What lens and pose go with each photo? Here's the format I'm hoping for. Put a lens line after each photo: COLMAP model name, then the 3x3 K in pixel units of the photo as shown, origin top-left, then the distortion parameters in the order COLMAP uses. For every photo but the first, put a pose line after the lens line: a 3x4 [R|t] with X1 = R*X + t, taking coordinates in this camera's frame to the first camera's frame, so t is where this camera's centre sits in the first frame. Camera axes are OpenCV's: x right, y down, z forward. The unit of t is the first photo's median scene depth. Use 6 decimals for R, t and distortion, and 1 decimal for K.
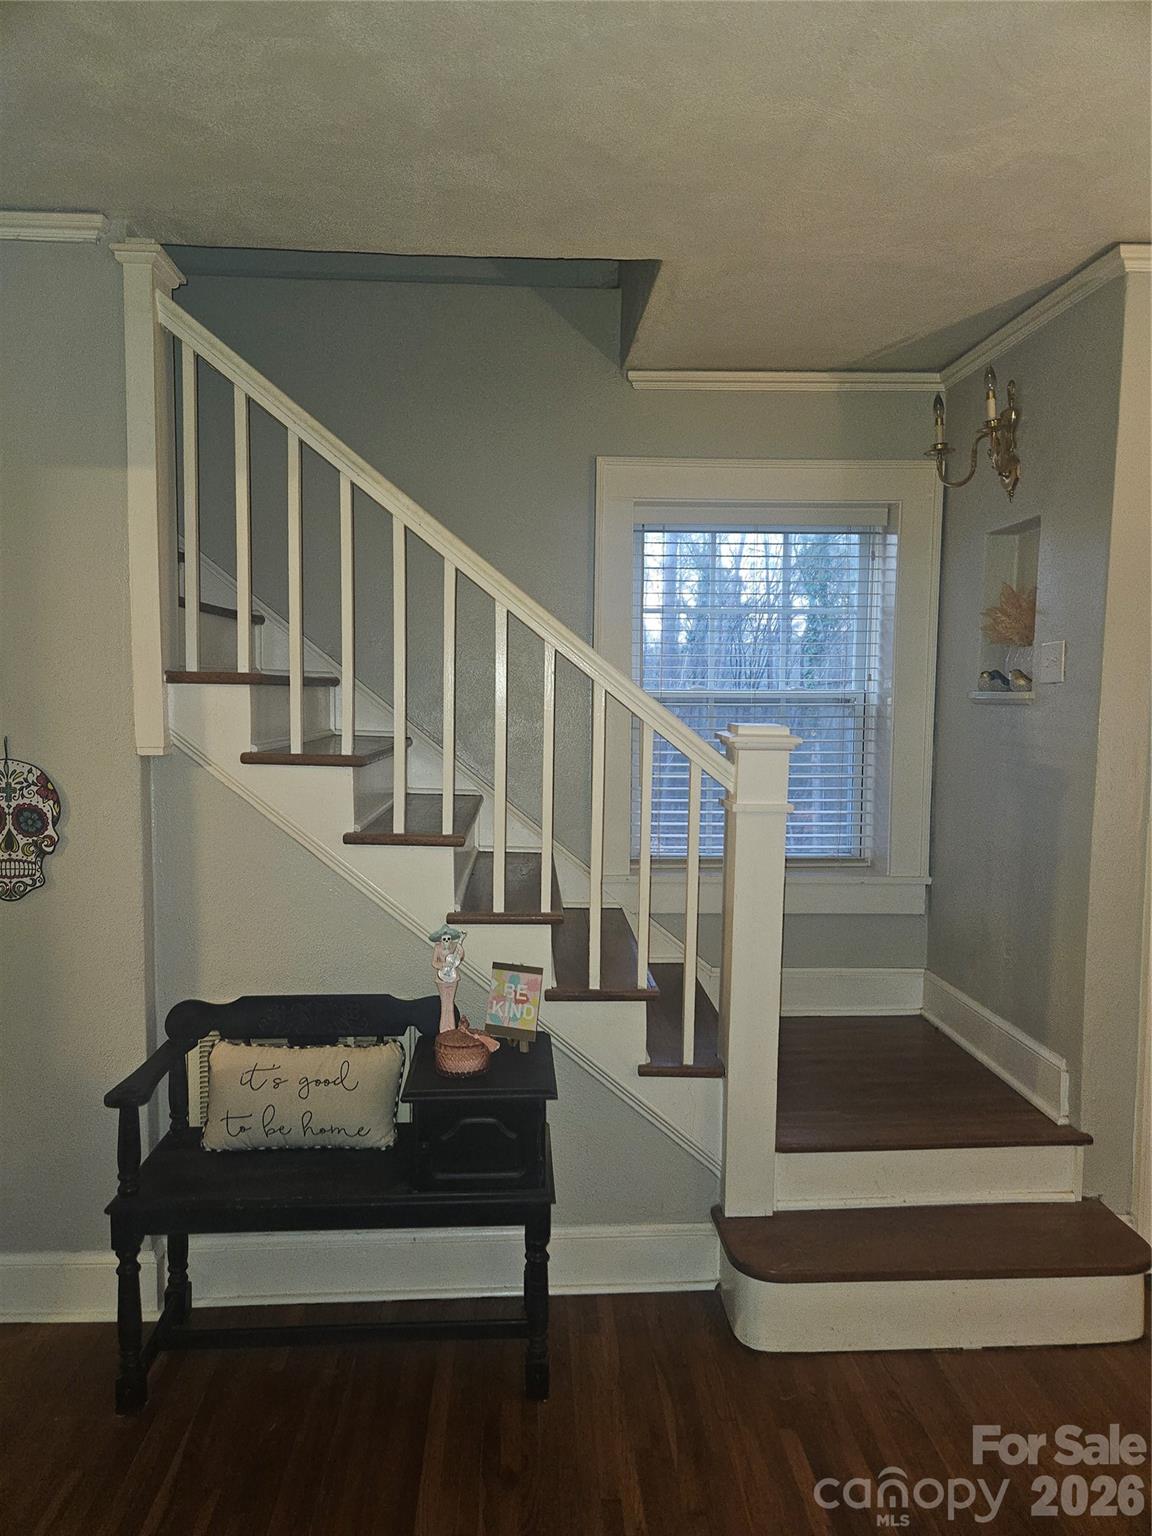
lens RADIAL K [[1026.8, 0, 562.0], [0, 1026.8, 767.4], [0, 0, 1]] dist [0.068369, -0.059728]
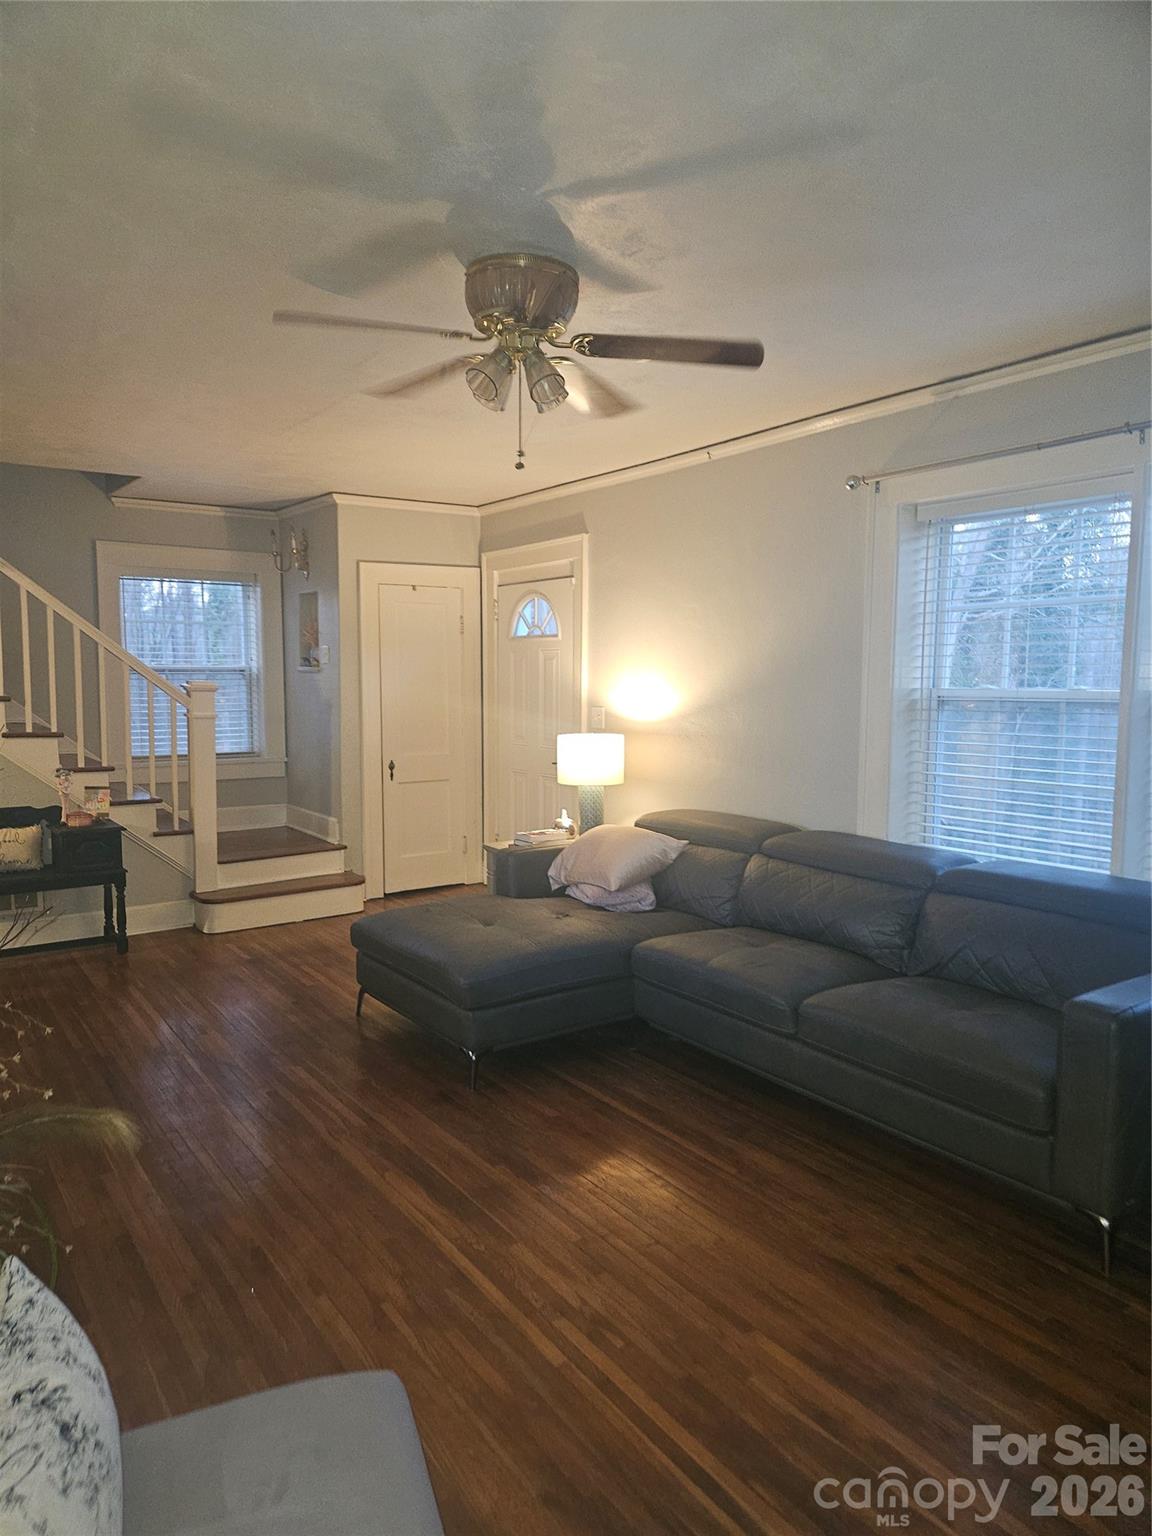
lens RADIAL K [[1026.8, 0, 562.9], [0, 1026.8, 779.9], [0, 0, 1]] dist [0.068369, -0.059728]
pose [[0.848772, -0.060457, 0.525292, -0.318150], [0.038955, 0.997892, 0.051906, 0.082121], [-0.527323, -0.023594, 0.849337, -1.278004]]
